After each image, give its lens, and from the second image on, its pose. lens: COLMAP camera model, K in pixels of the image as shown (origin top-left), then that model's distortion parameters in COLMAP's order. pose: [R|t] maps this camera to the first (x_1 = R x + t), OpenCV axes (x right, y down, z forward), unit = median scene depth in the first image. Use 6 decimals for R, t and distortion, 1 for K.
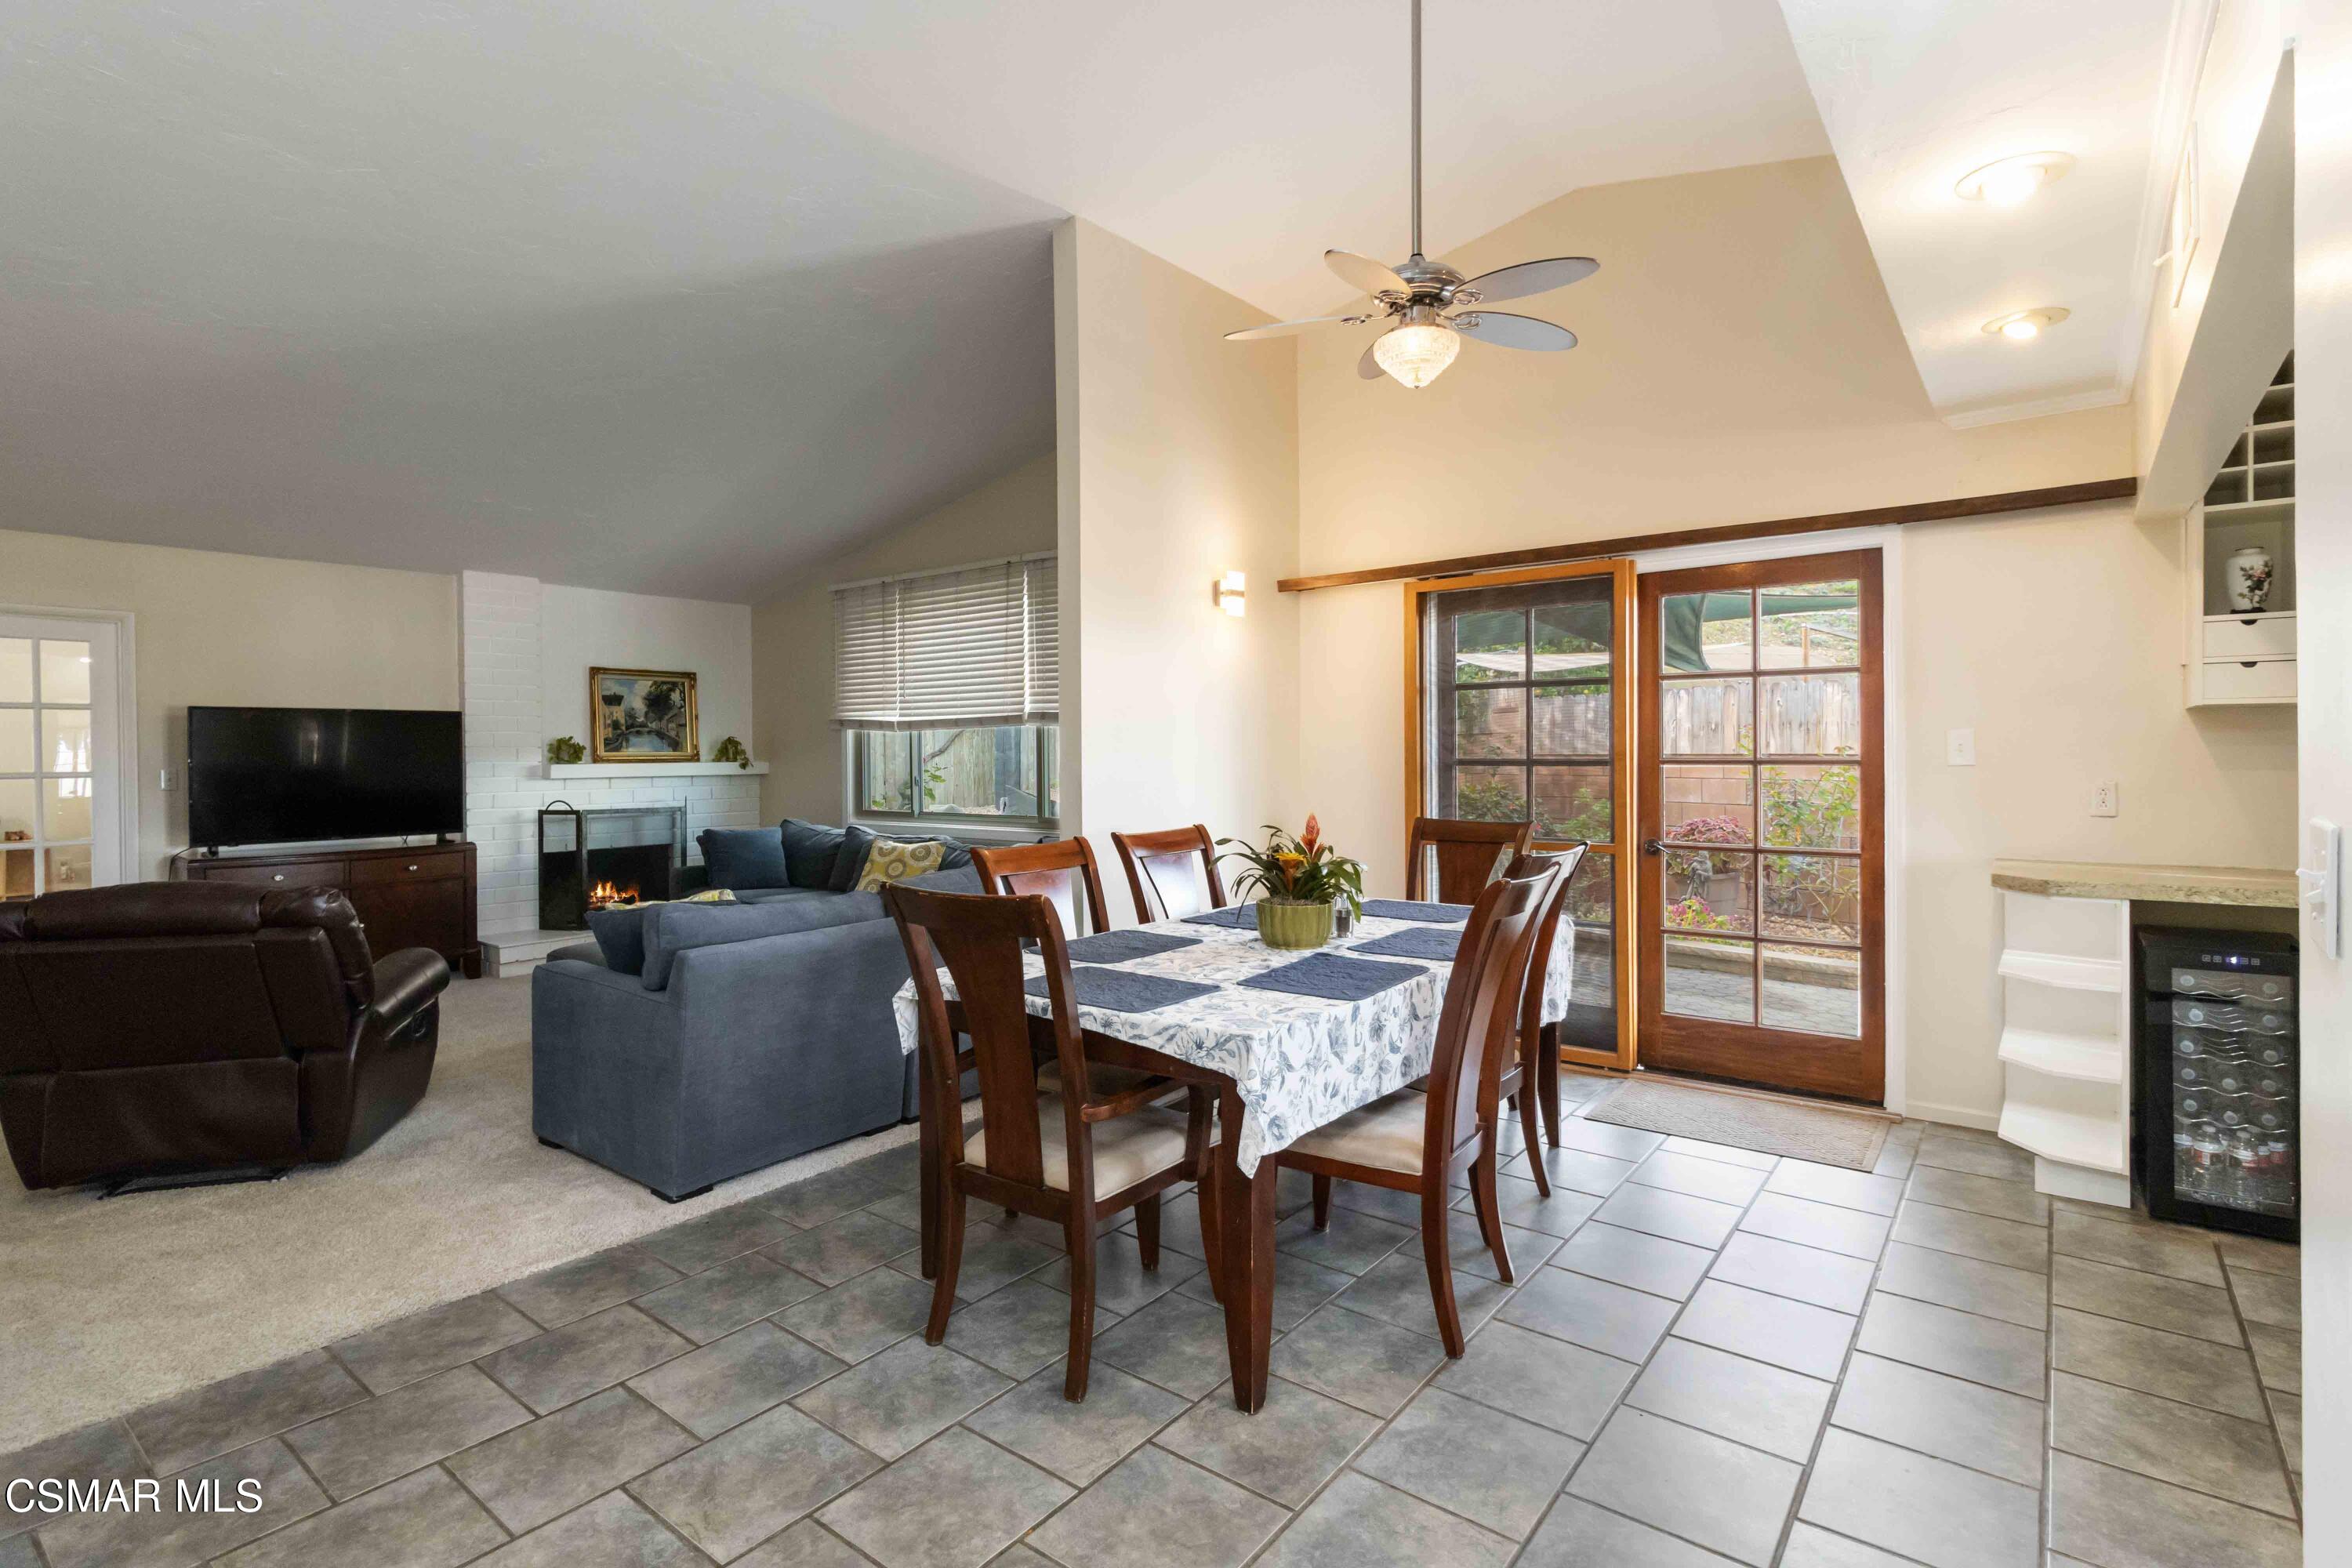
lens RADIAL K [[1117.5, 0, 1177.0], [0, 1117.5, 759.2], [0, 0, 1]] dist [-0.001386, 0.000603]
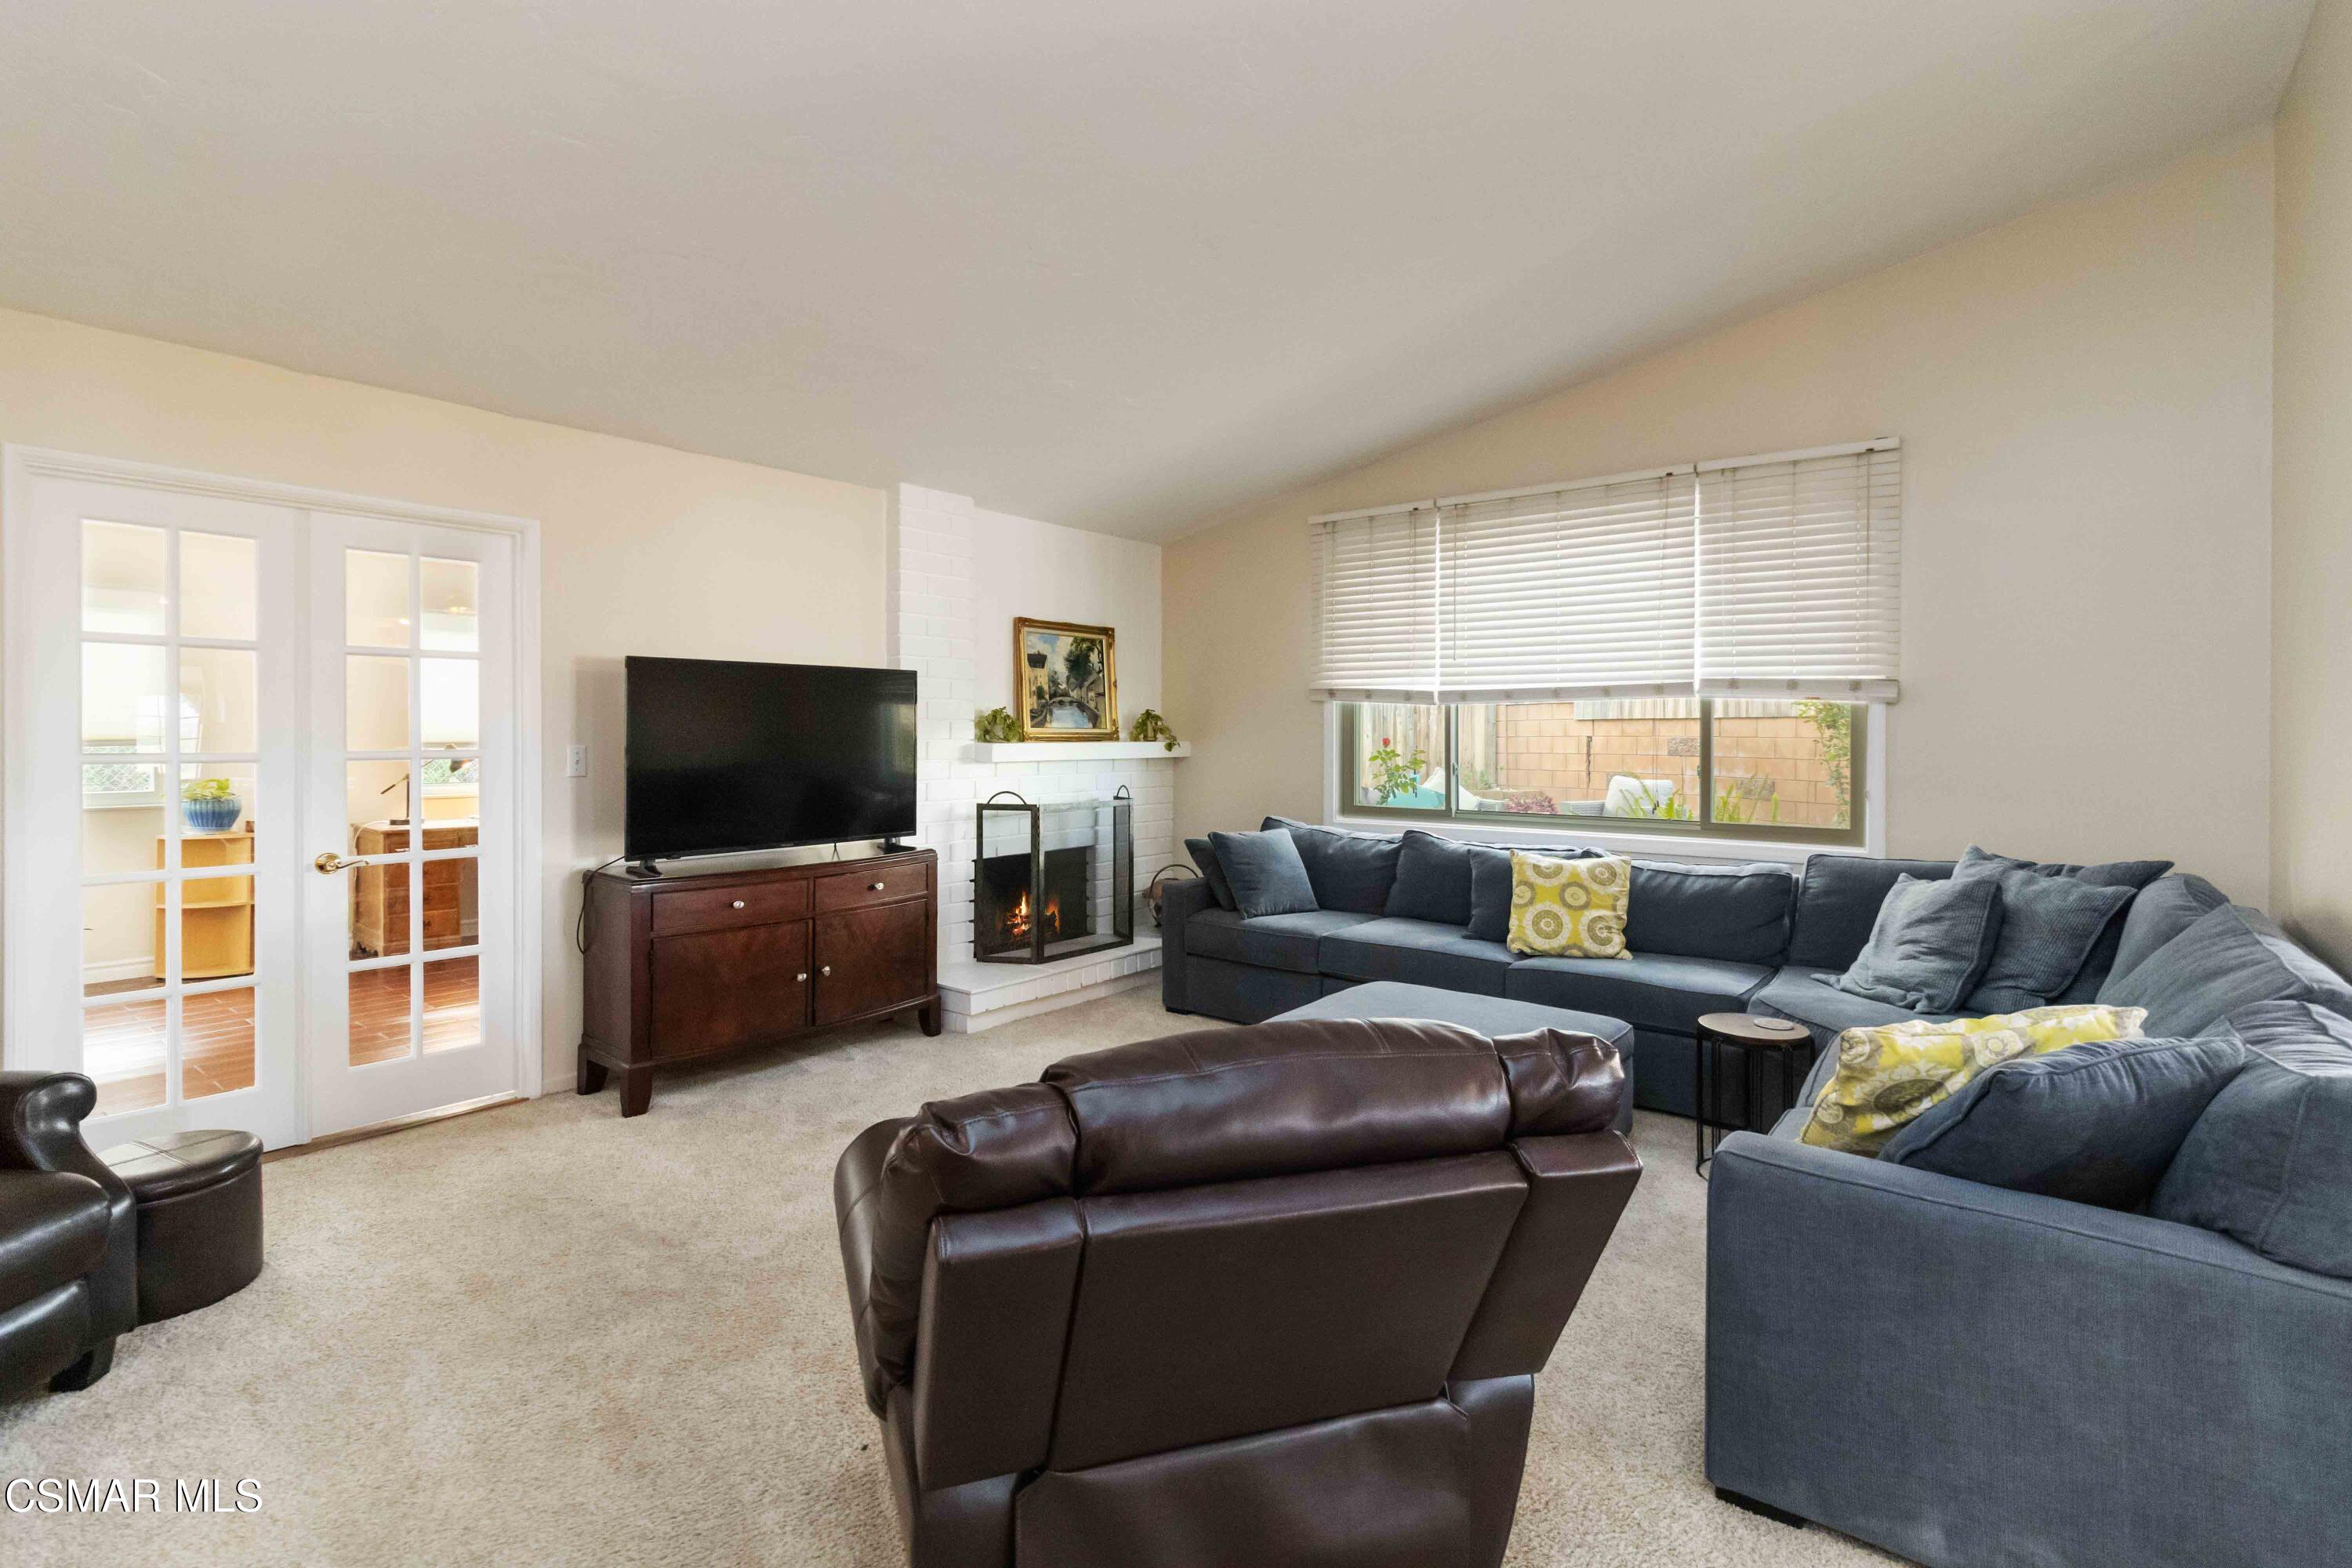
lens RADIAL K [[1079.0, 0, 1167.8], [0, 1079.0, 736.7], [0, 0, 1]] dist [-0.001446, 0.000648]
pose [[0.999932, 0.009196, -0.007219, -0.420457], [-0.009204, 0.999957, -0.001012, -0.000309], [0.007210, 0.001078, 0.999973, 0.259082]]
